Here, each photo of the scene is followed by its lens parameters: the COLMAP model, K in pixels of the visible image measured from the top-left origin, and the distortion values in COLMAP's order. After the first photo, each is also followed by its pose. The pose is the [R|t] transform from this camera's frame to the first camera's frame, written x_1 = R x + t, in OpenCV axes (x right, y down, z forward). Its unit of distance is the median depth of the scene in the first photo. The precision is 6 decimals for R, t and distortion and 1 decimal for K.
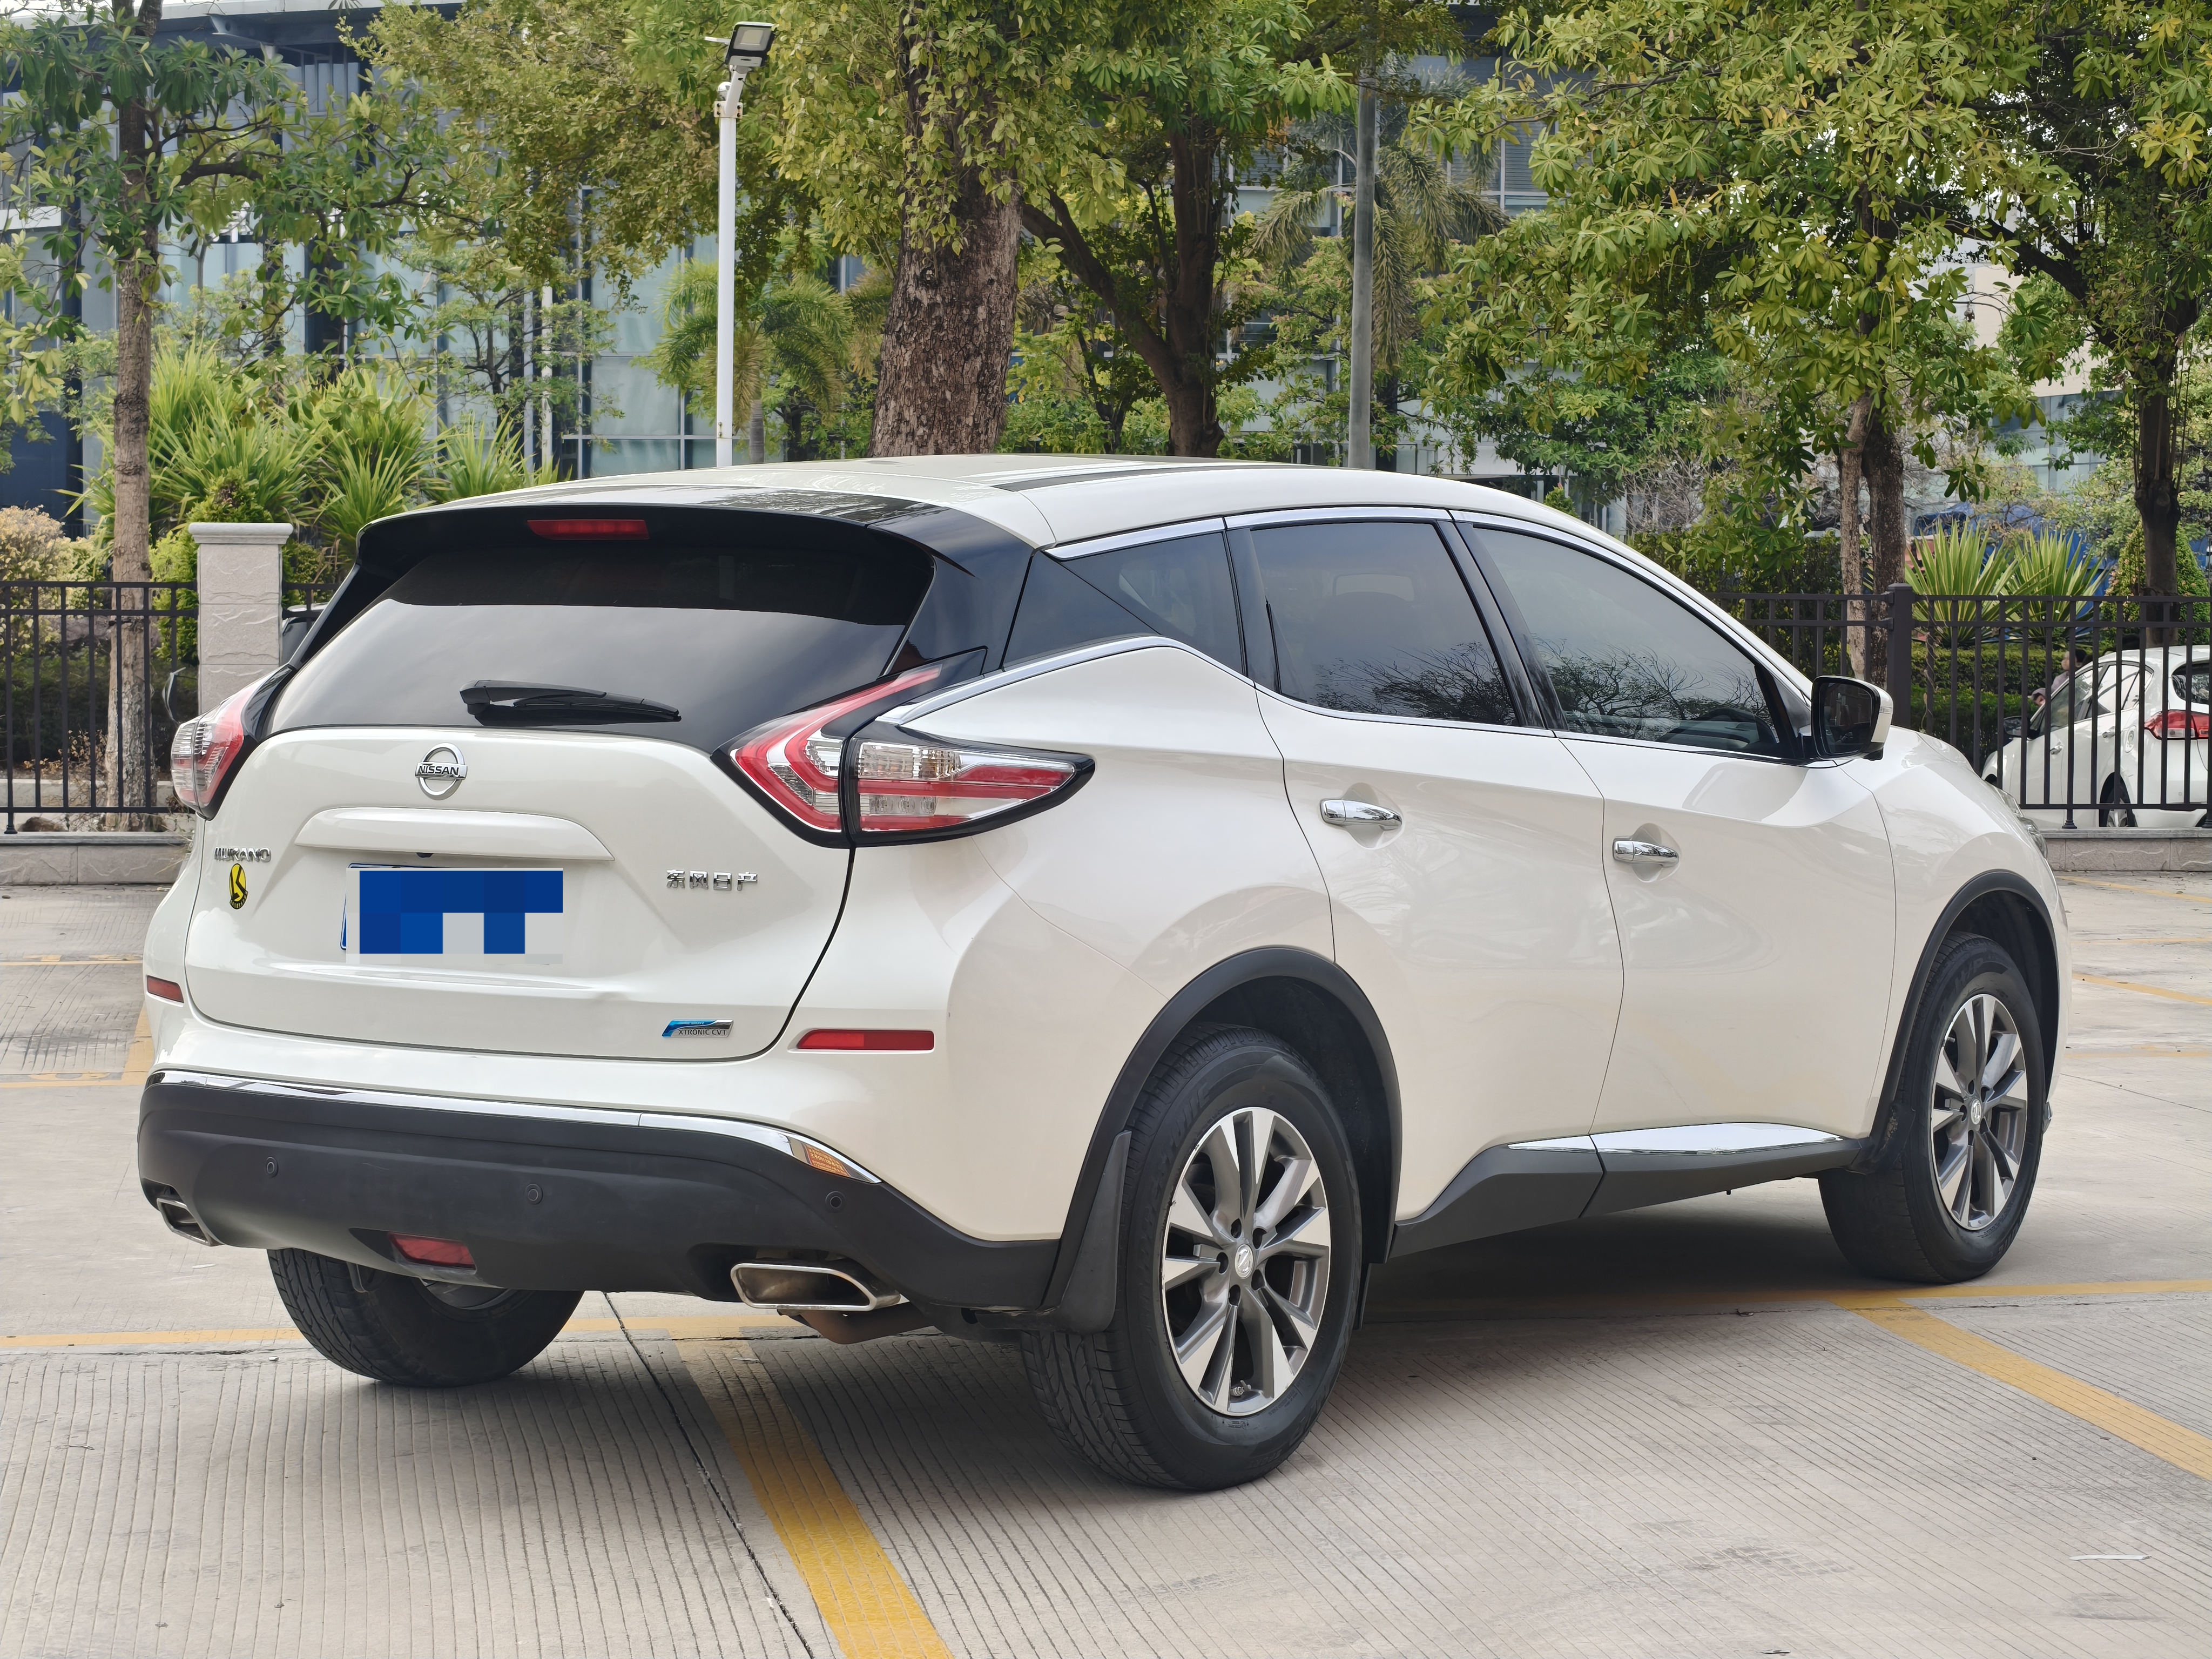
lens RADIAL K [[4759.9, 0, 1107.6], [0, 4759.9, 829.9], [0, 0, 1]] dist [0.055856, 0.000000]
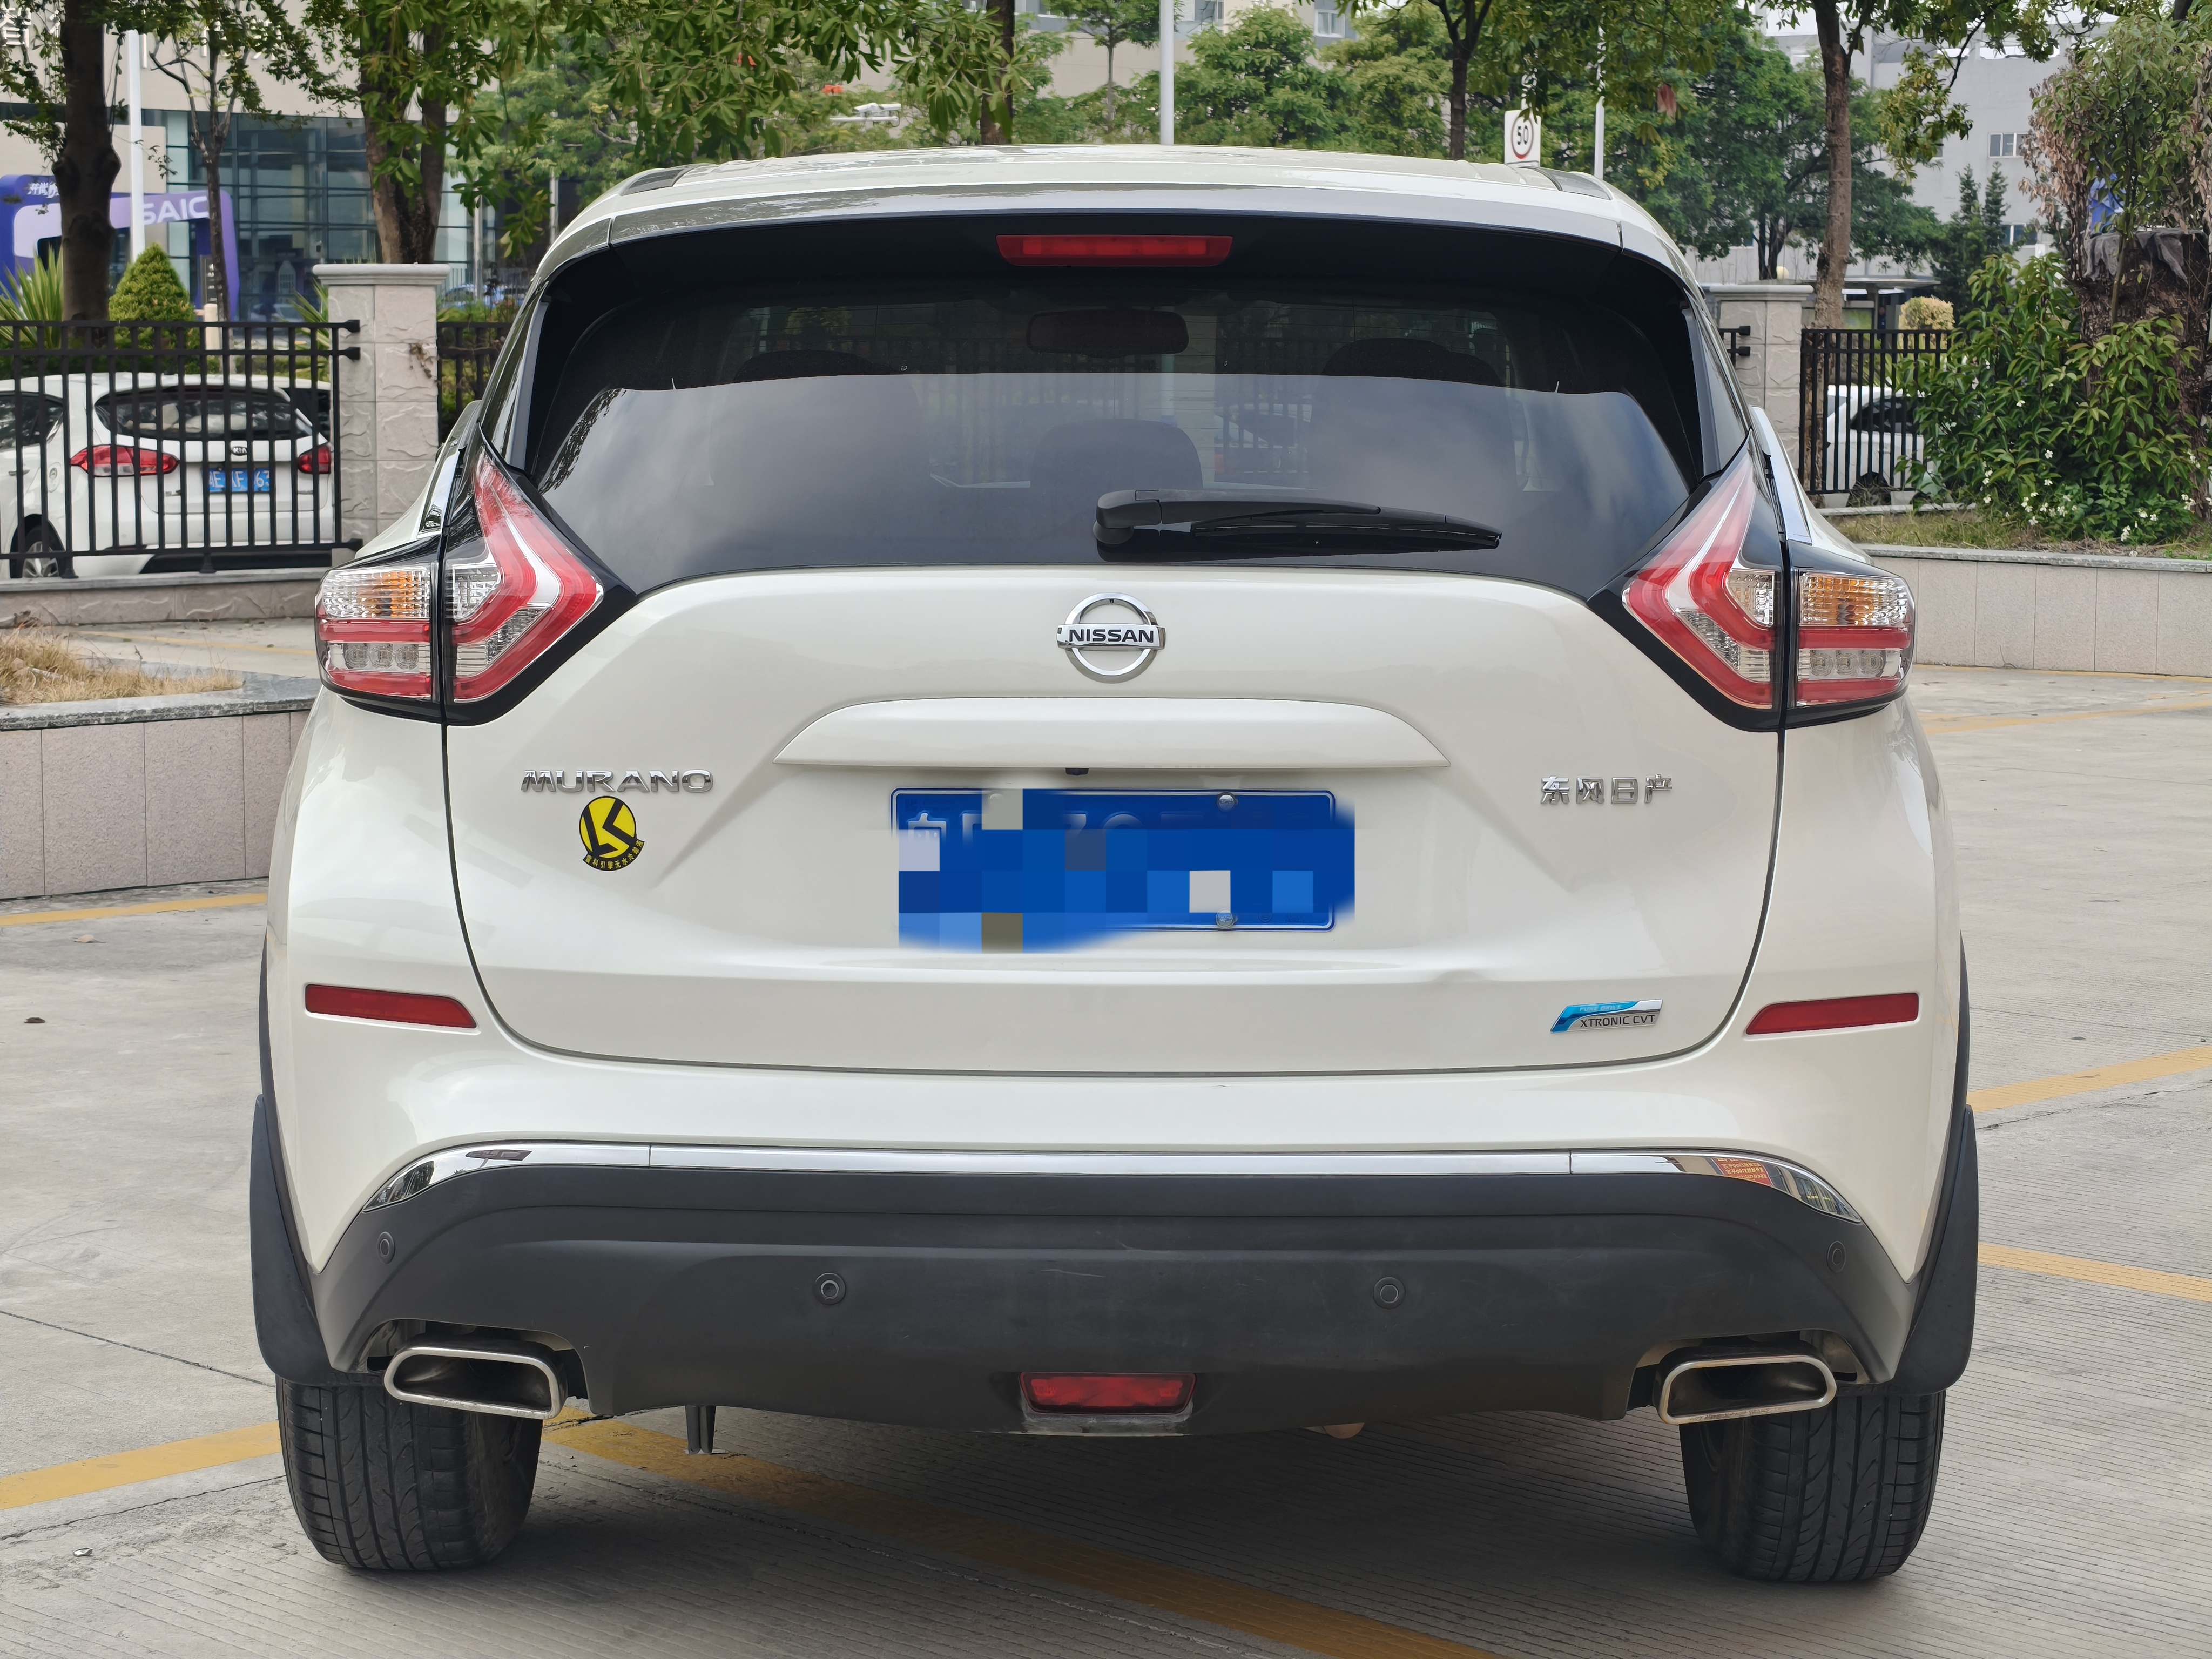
lens RADIAL K [[4759.9, 0, 1113.3], [0, 4759.9, 836.8], [0, 0, 1]] dist [0.055856, 0.000000]
pose [[0.821819, -0.062679, 0.566290, -0.484602], [0.027997, 0.997172, 0.069739, -0.029063], [-0.569060, -0.041458, 0.821250, 0.471322]]
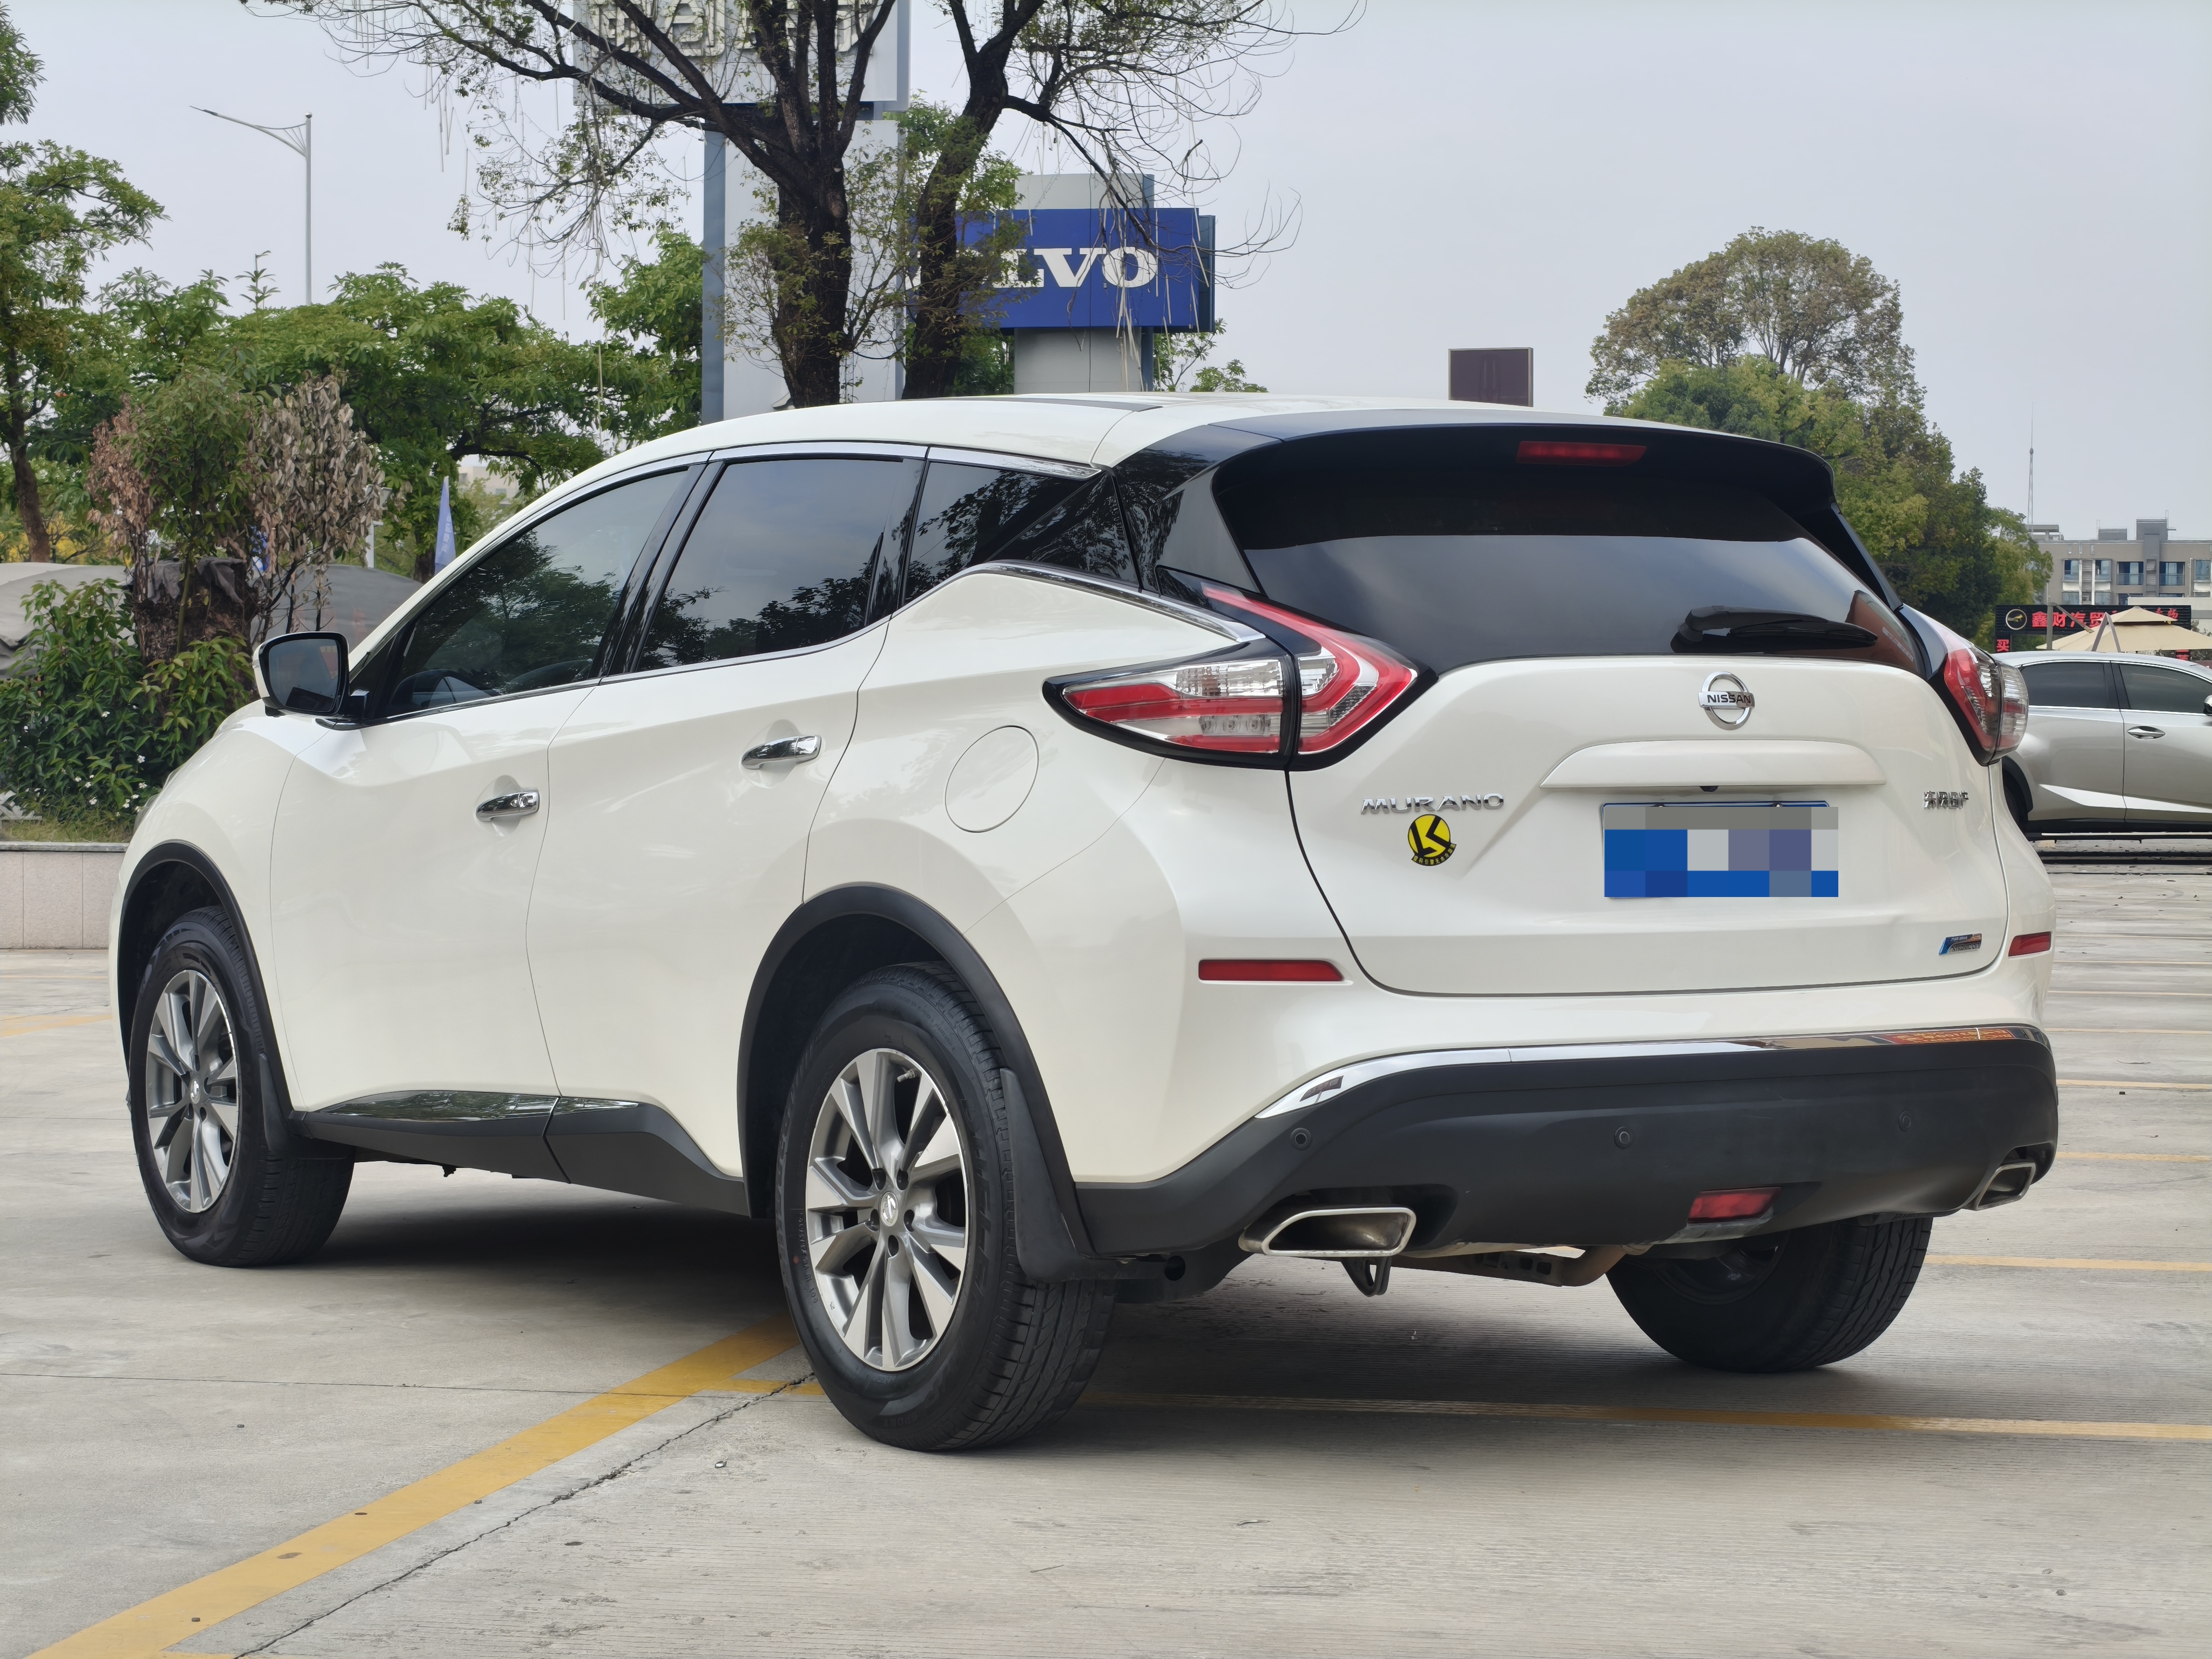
lens RADIAL K [[4759.9, 0, 1100.9], [0, 4759.9, 837.0], [0, 0, 1]] dist [0.055856, 0.000000]
pose [[0.384692, -0.031013, 0.922524, -1.040128], [0.048076, 0.998752, 0.013528, -0.003660], [-0.921792, 0.039147, 0.385703, 0.730684]]
